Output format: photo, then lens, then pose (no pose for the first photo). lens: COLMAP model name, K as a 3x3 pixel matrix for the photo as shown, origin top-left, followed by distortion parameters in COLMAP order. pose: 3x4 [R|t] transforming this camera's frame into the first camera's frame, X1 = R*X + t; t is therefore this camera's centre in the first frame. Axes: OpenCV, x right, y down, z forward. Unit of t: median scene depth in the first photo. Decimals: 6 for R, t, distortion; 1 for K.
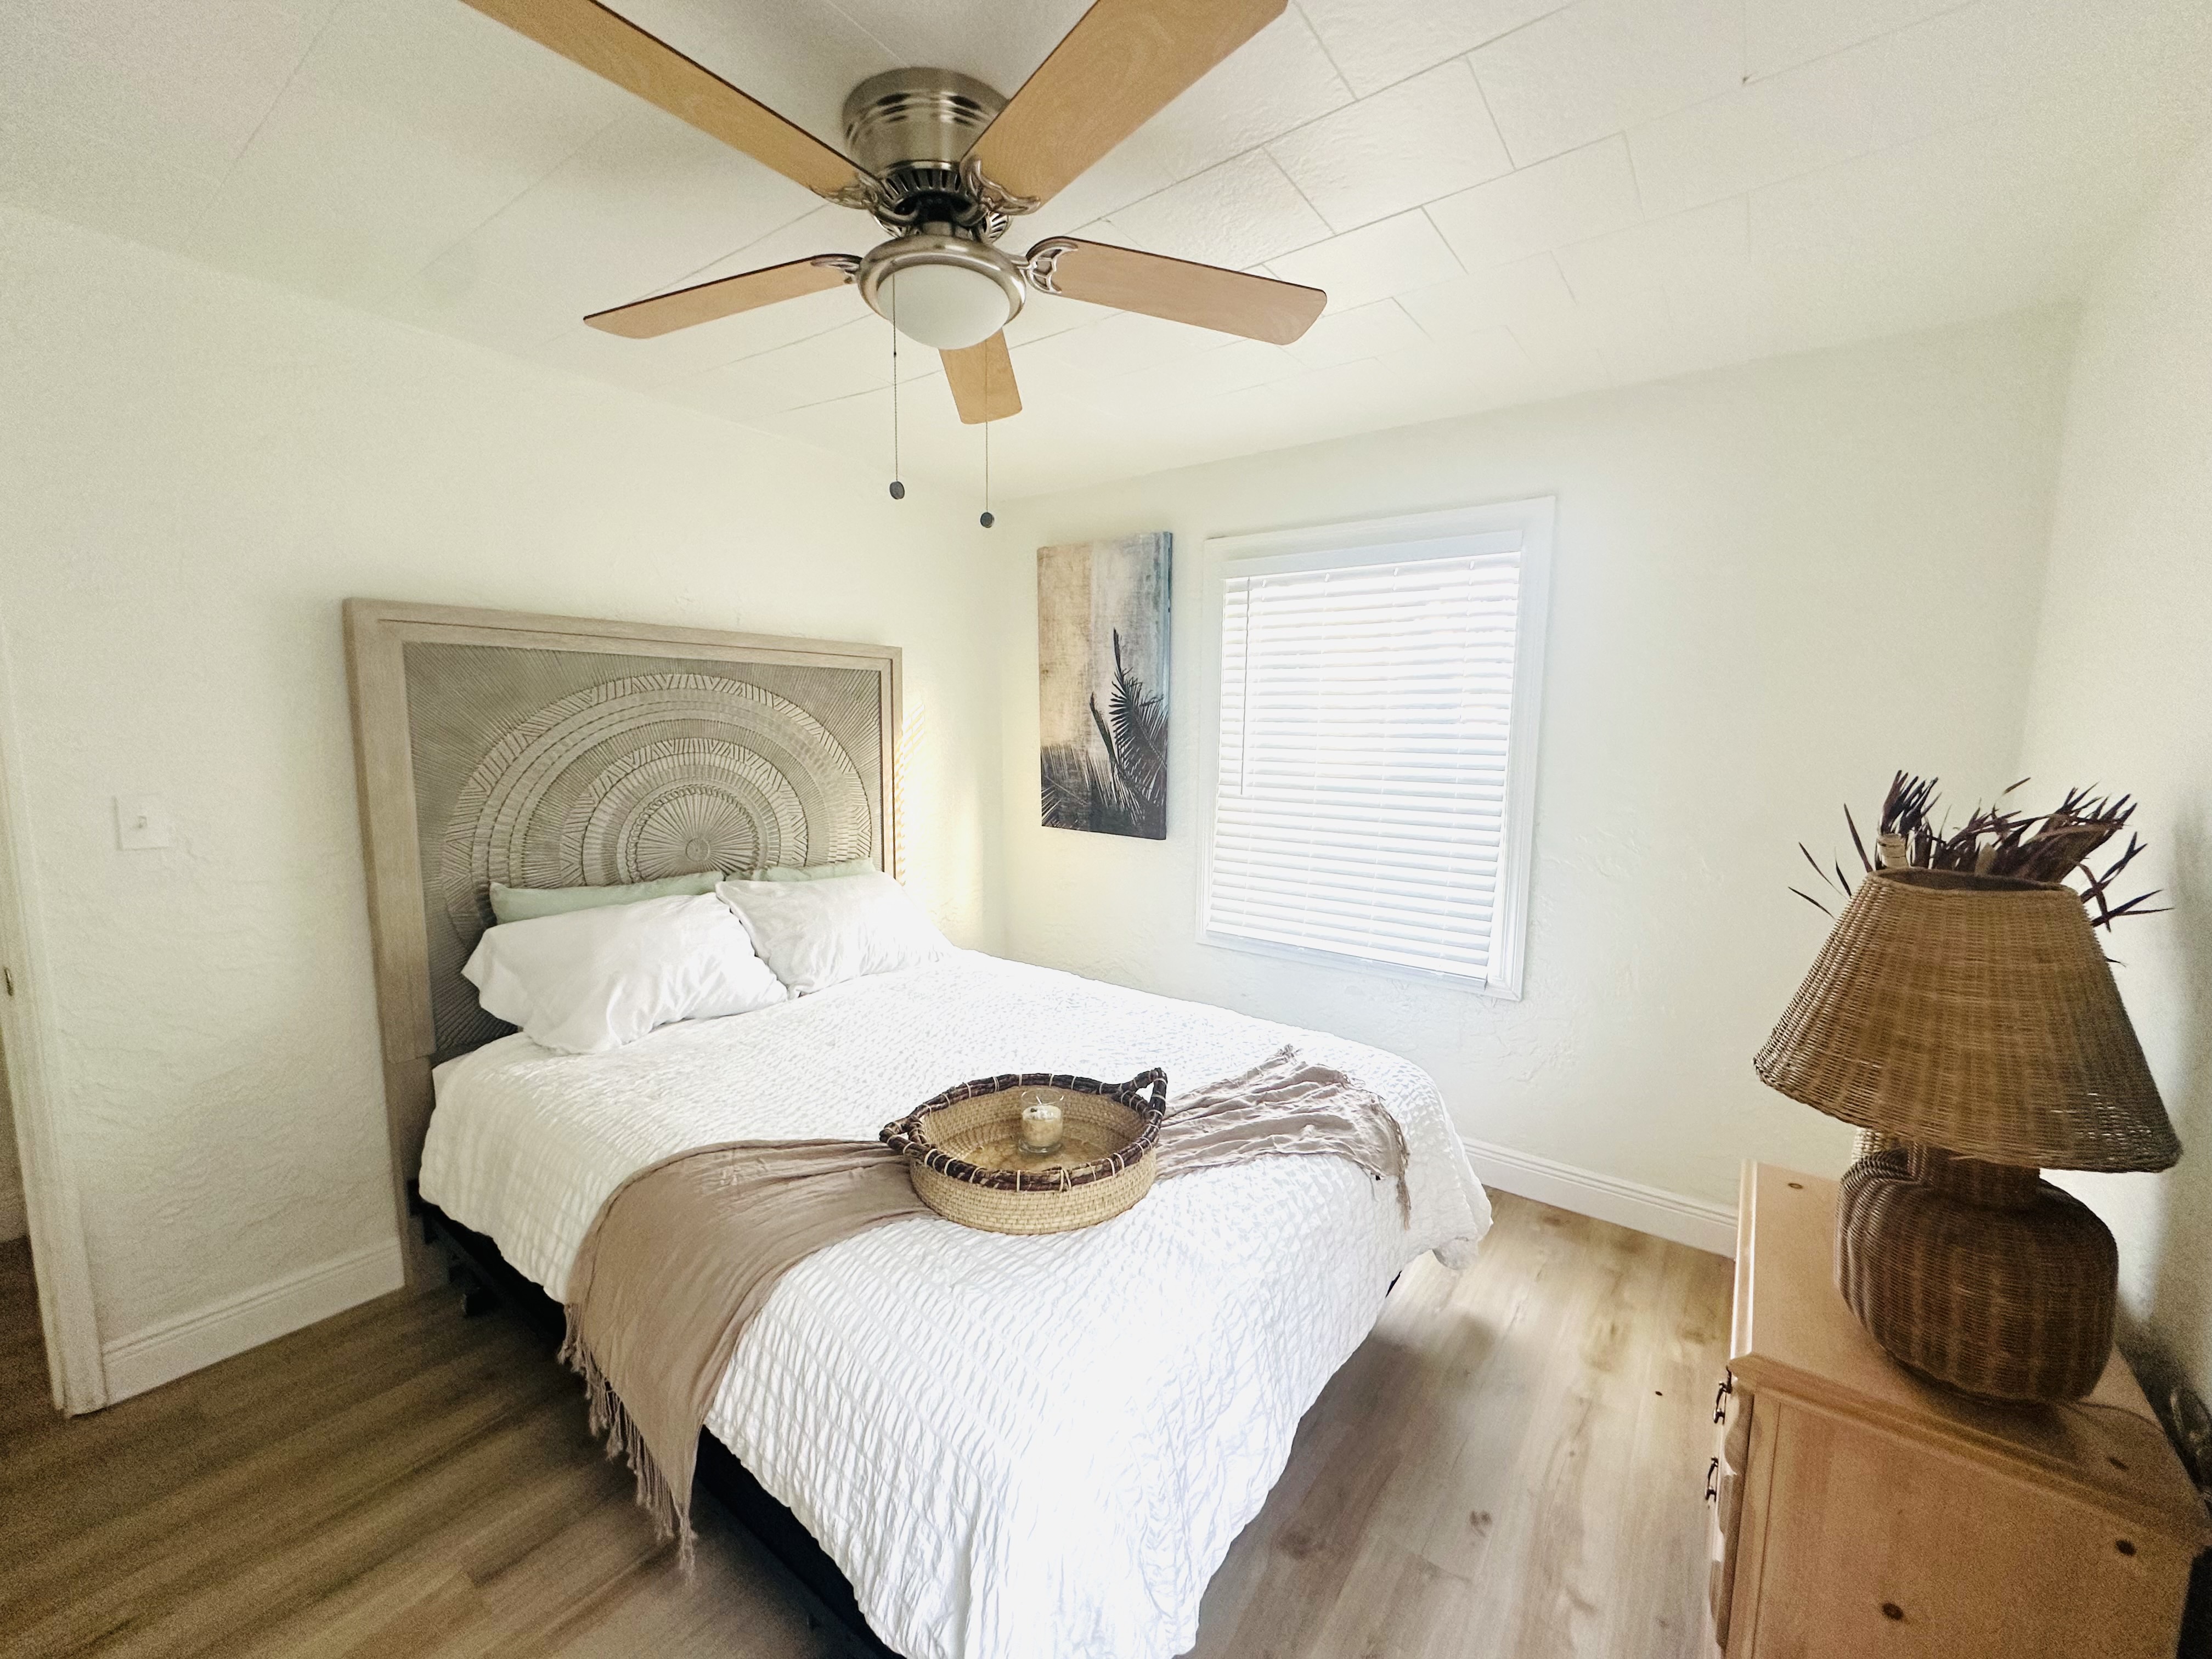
lens RADIAL K [[887.6, 0, 1107.9], [0, 887.6, 824.7], [0, 0, 1]] dist [-0.001292, 0.000285]
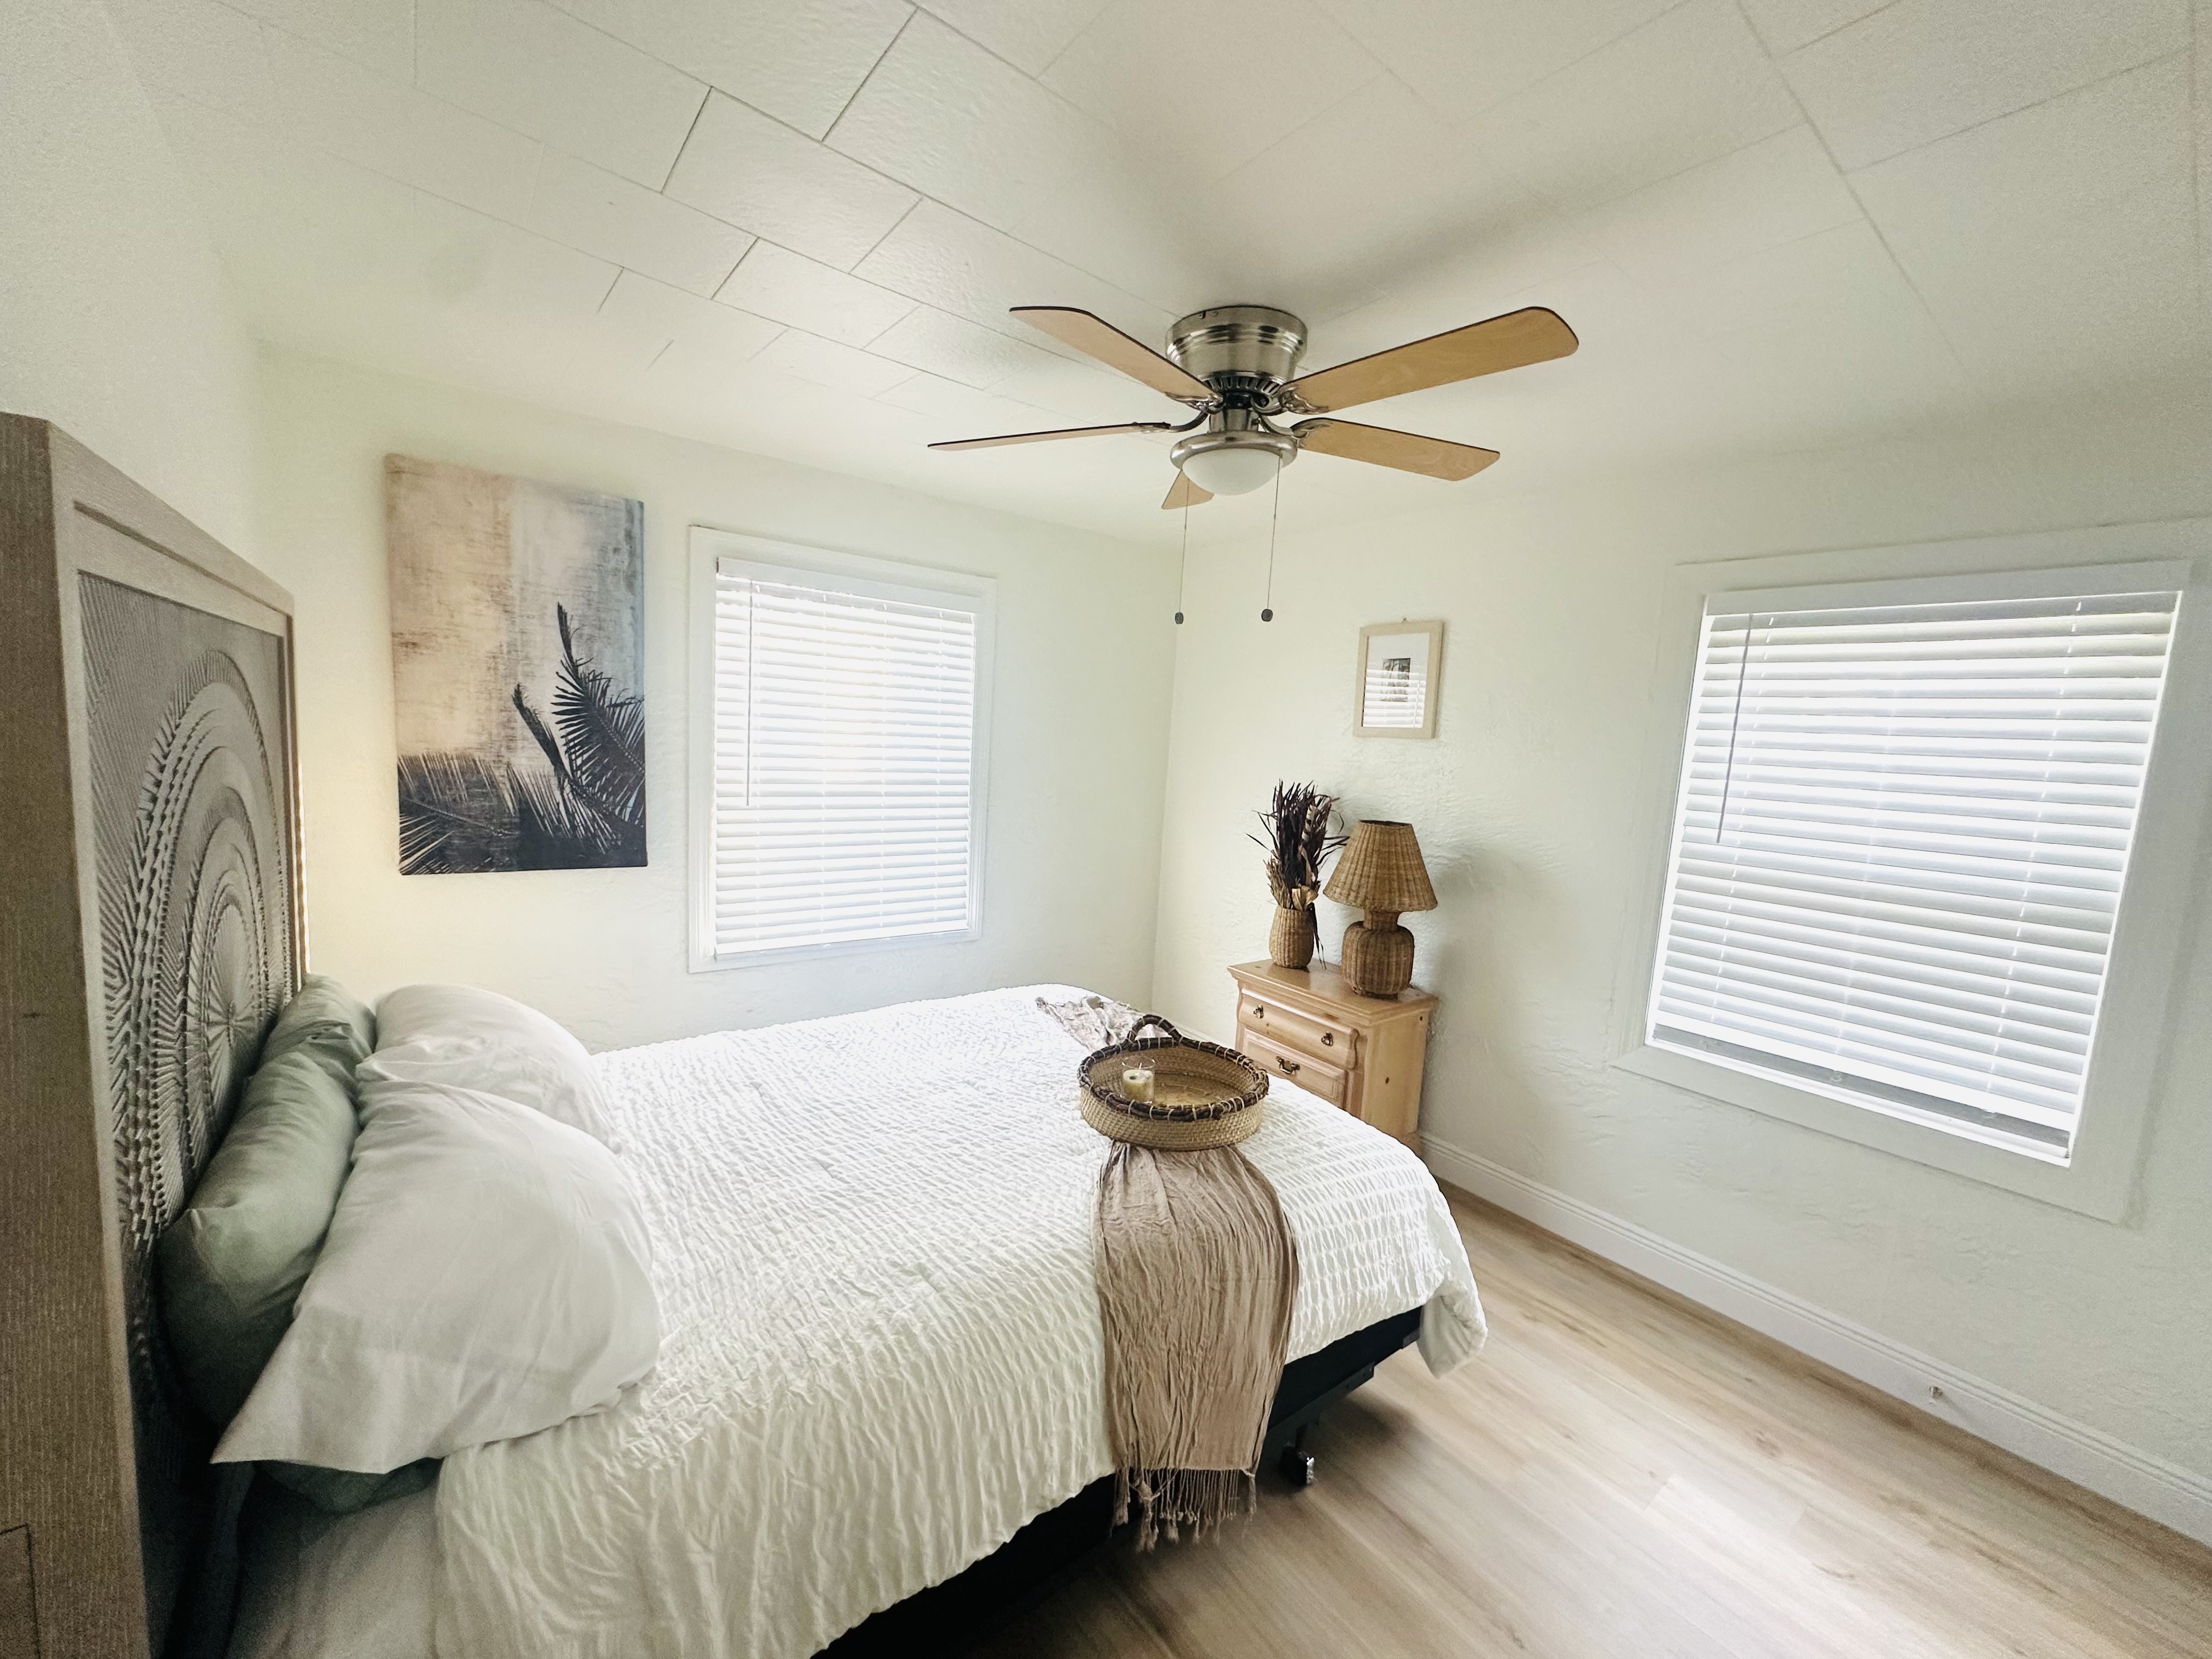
lens RADIAL K [[887.6, 0, 1107.9], [0, 887.6, 824.7], [0, 0, 1]] dist [-0.001292, 0.000285]
pose [[0.266337, -0.104500, 0.958198, -0.621074], [0.052786, 0.994195, 0.093754, -0.077149], [-0.962434, 0.025609, 0.270307, 0.337400]]
